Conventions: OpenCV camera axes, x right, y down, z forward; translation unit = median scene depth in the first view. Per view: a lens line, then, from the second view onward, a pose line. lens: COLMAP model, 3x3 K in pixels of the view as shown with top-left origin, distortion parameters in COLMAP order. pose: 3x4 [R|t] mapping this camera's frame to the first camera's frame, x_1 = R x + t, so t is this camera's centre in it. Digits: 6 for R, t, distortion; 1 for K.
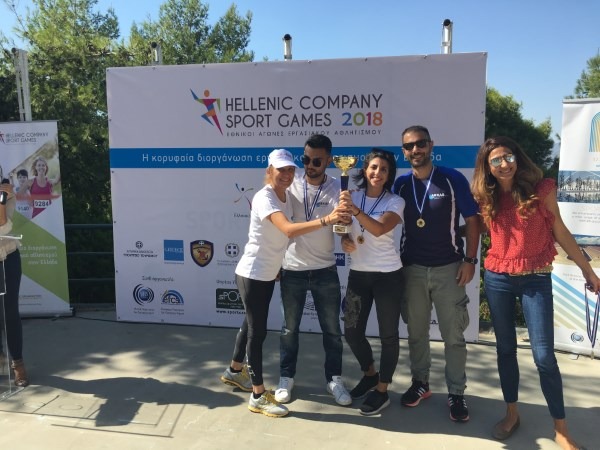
lens RADIAL K [[513.5, 0, 299.3], [0, 513.5, 223.0], [0, 0, 1]] dist [0.092688, -0.122427]
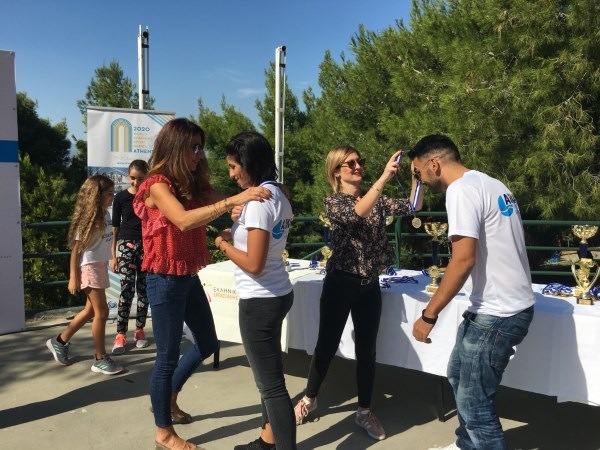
lens RADIAL K [[513.5, 0, 299.3], [0, 513.5, 223.0], [0, 0, 1]] dist [0.092688, -0.122427]
pose [[0.647930, -0.064113, 0.758997, -0.079001], [0.064112, 0.997506, 0.029530, 0.019881], [-0.758997, 0.029527, 0.650425, -0.102211]]
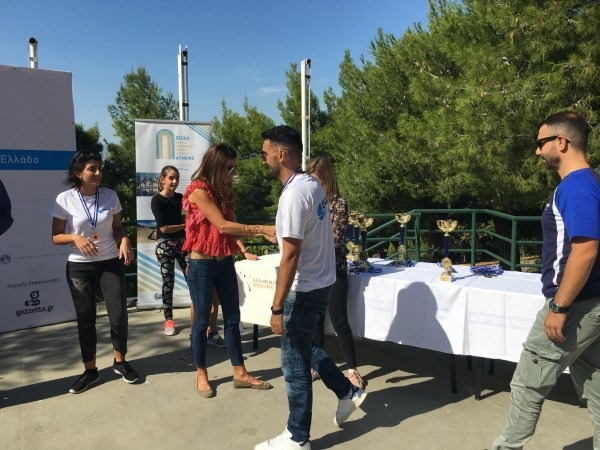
lens RADIAL K [[513.0, 0, 298.9], [0, 513.0, 218.0], [0, 0, 1]] dist [0.089789, -0.115293]
pose [[0.678132, -0.068026, 0.731785, -0.161645], [0.076194, 0.996849, 0.022059, 0.013728], [-0.730979, 0.040799, 0.681179, -0.158516]]
